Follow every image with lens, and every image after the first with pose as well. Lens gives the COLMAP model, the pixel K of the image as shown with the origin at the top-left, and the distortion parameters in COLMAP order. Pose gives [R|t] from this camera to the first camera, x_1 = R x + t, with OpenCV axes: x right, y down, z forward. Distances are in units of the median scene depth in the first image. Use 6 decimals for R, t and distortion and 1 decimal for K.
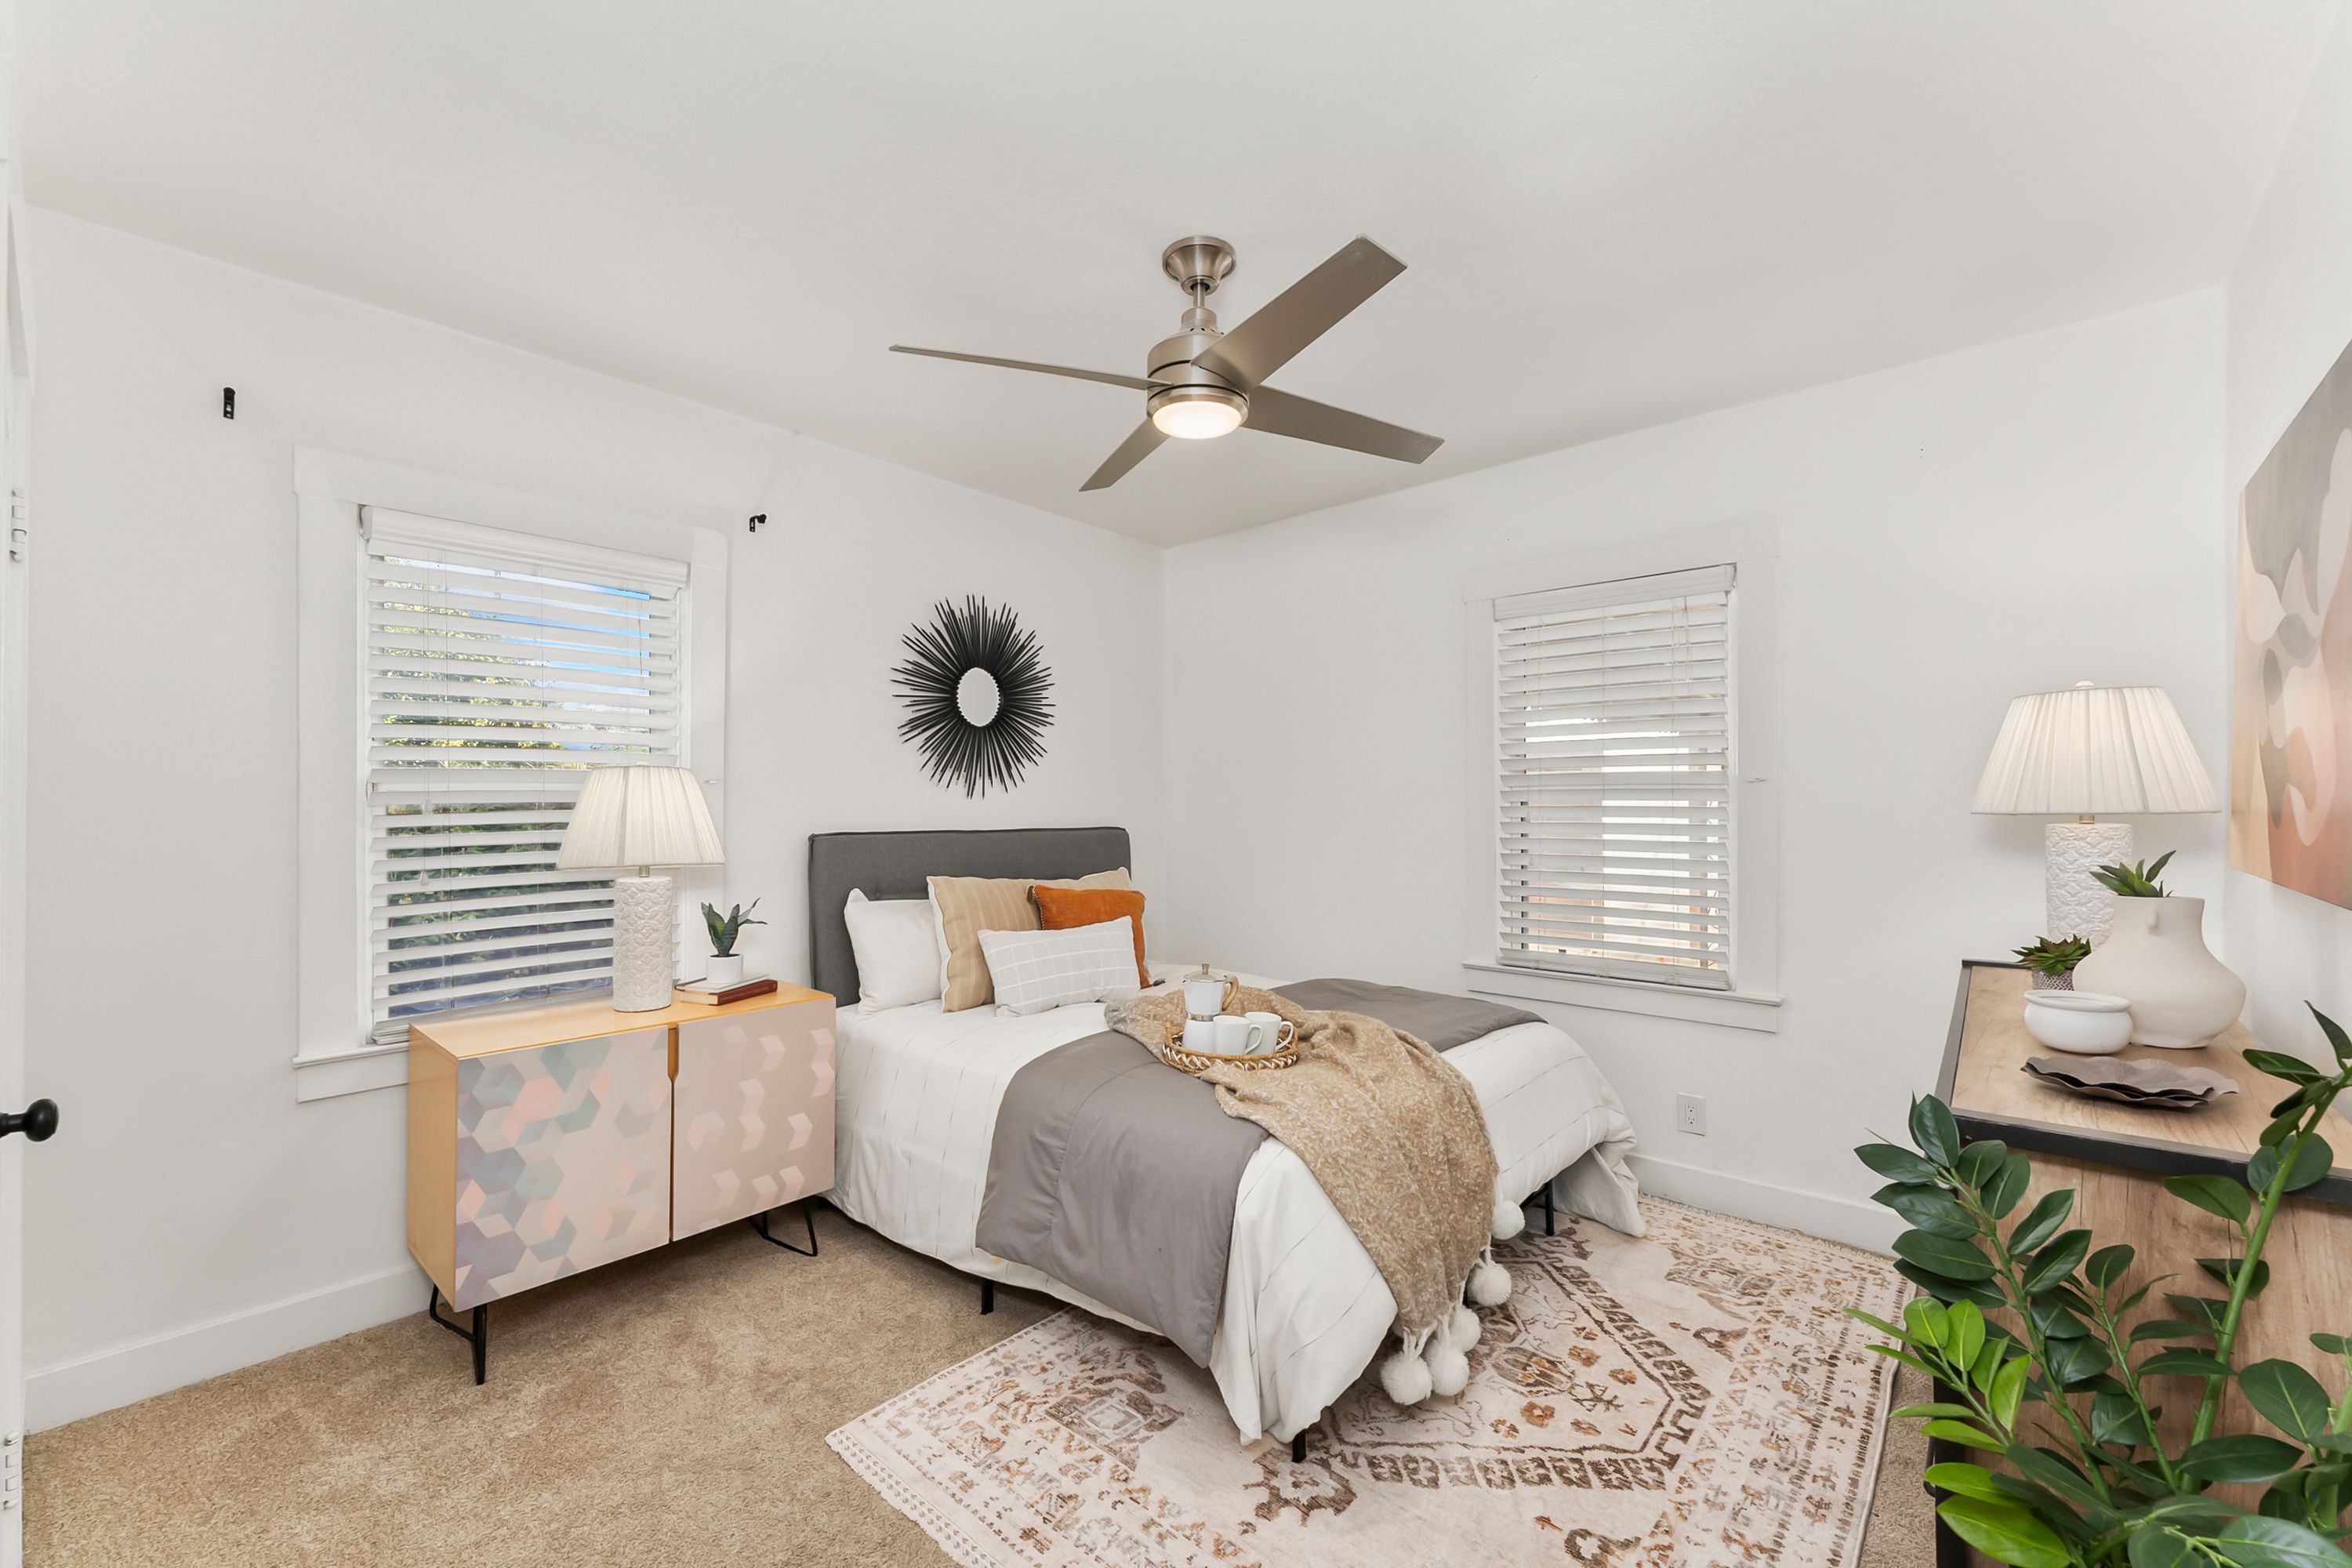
lens RADIAL K [[957.0, 0, 1176.0], [0, 957.0, 784.0], [0, 0, 1]] dist [0.000203, -0.000225]
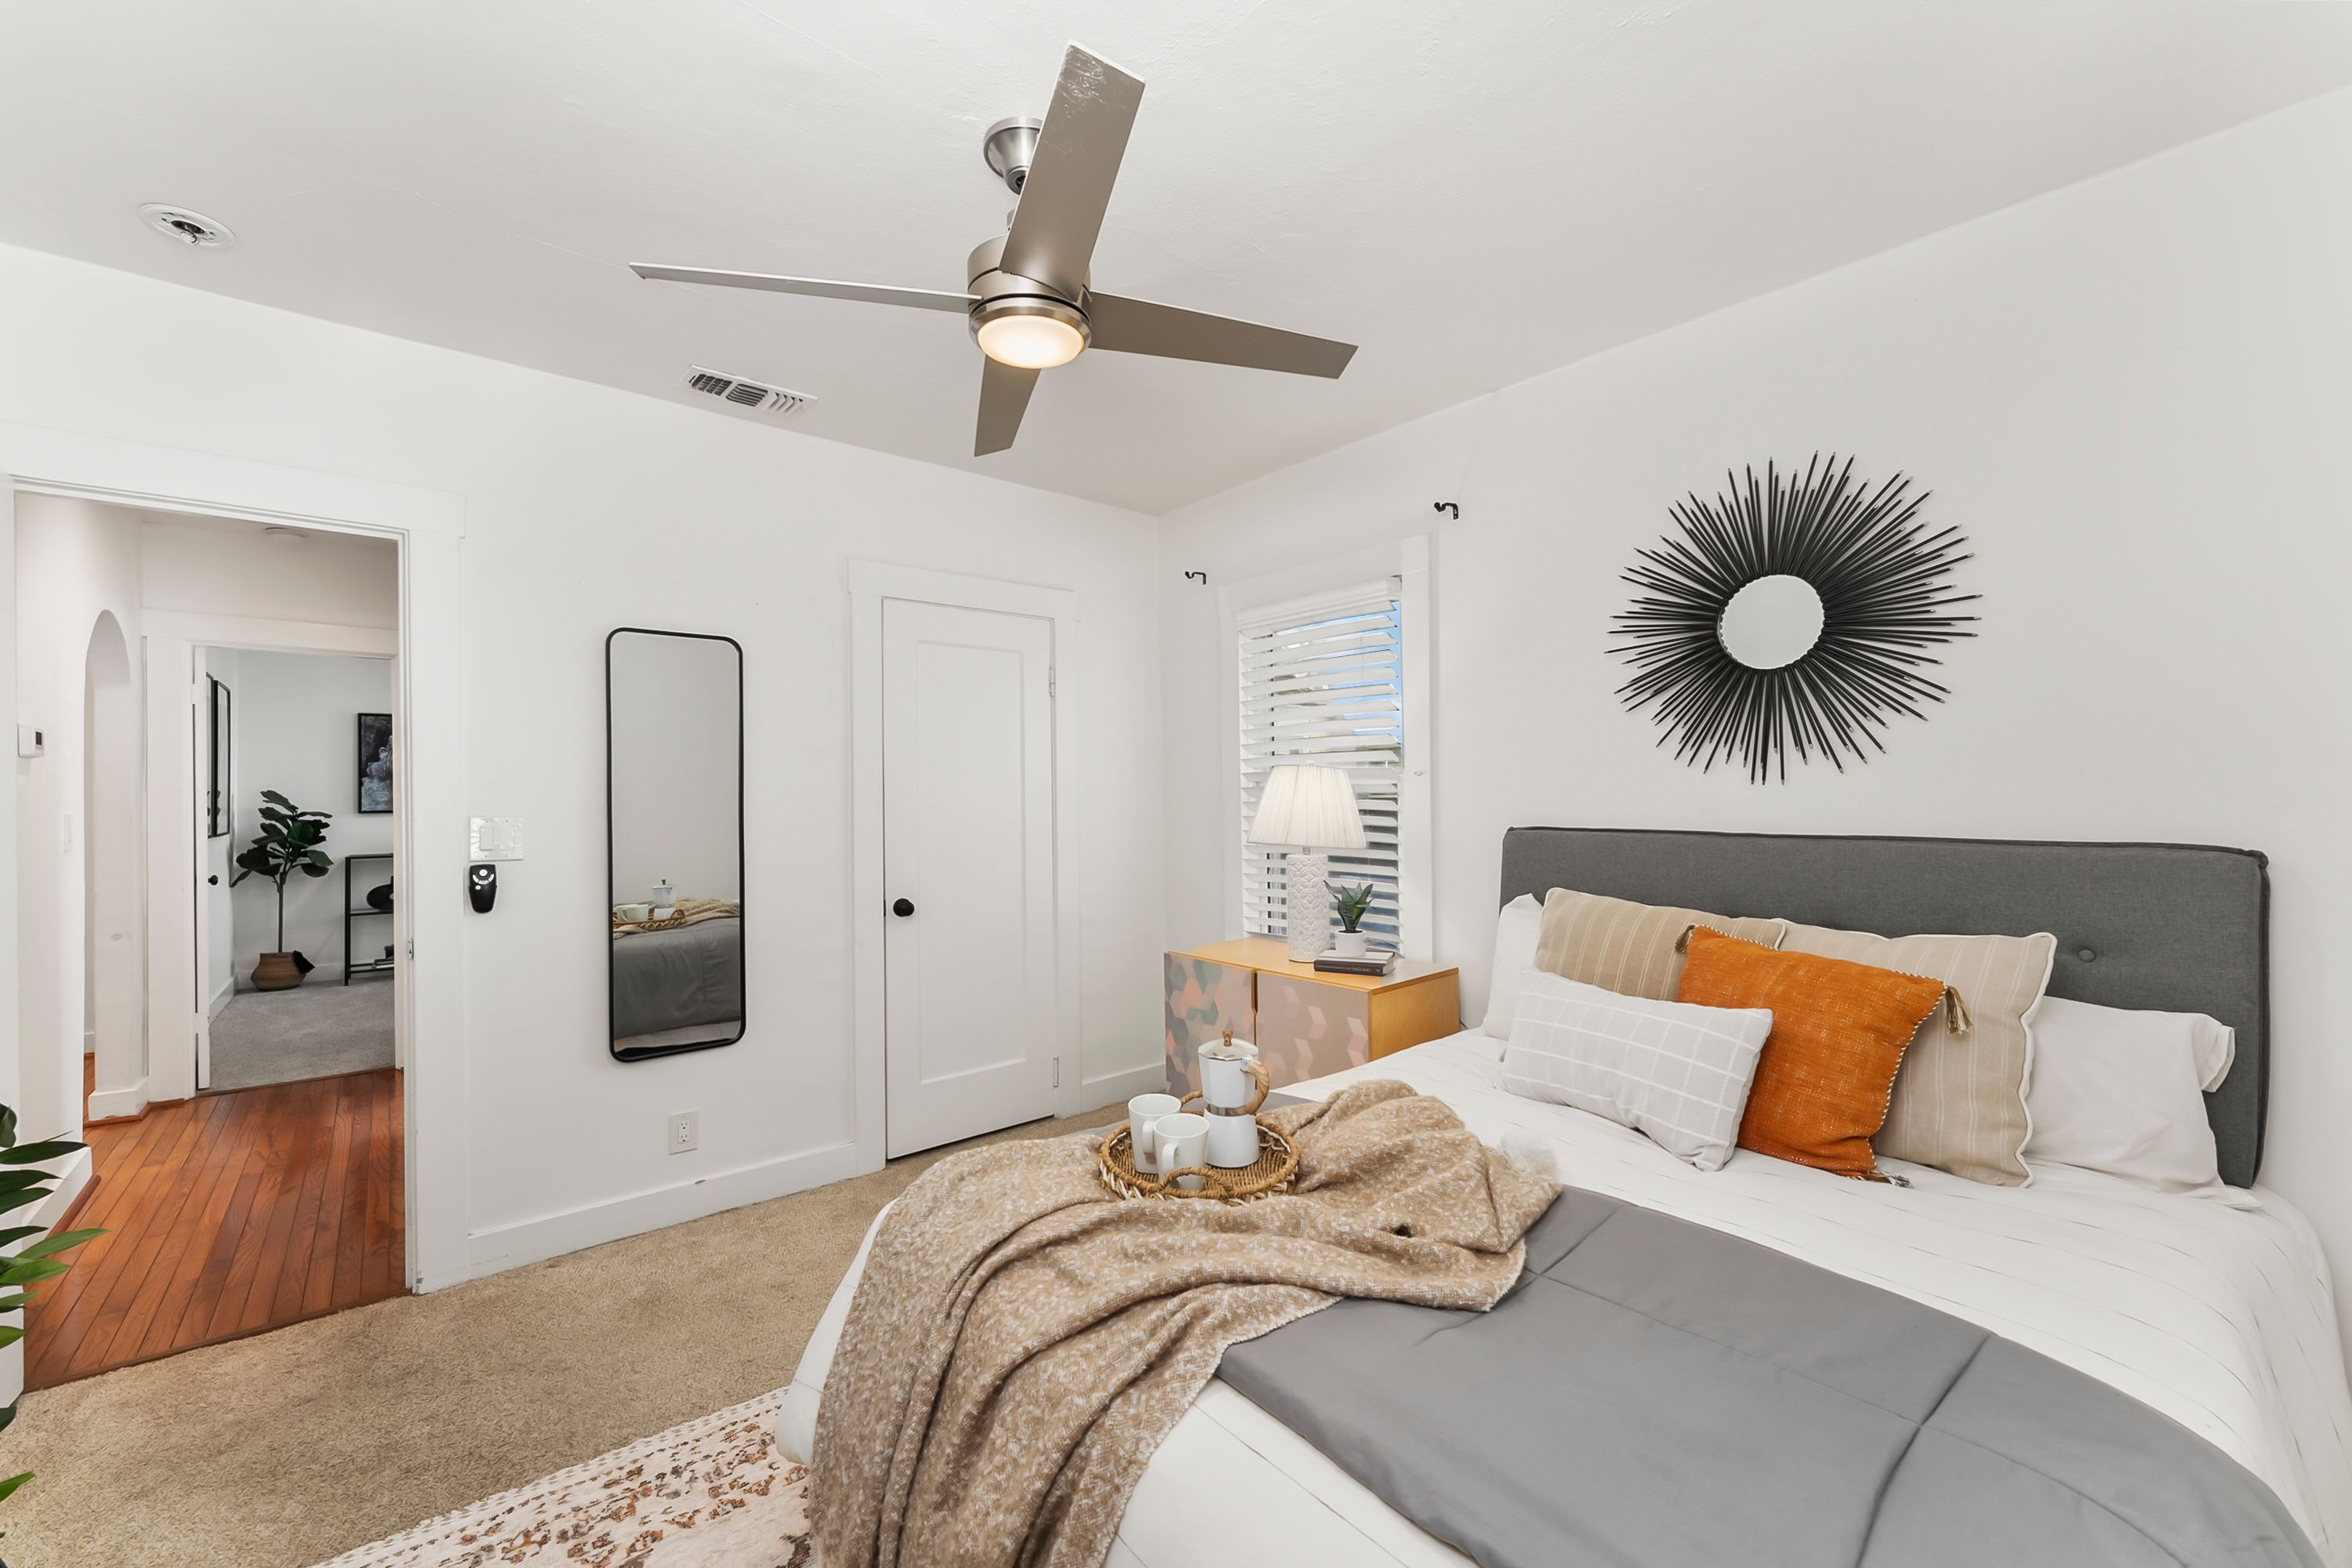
lens RADIAL K [[948.7, 0, 1171.2], [0, 948.7, 807.2], [0, 0, 1]] dist [-0.001501, -0.000206]
pose [[-0.142082, 0.008437, -0.989819, 0.477848], [0.024346, 0.999691, 0.005027, 0.018536], [0.989555, -0.023384, -0.142244, 0.709880]]
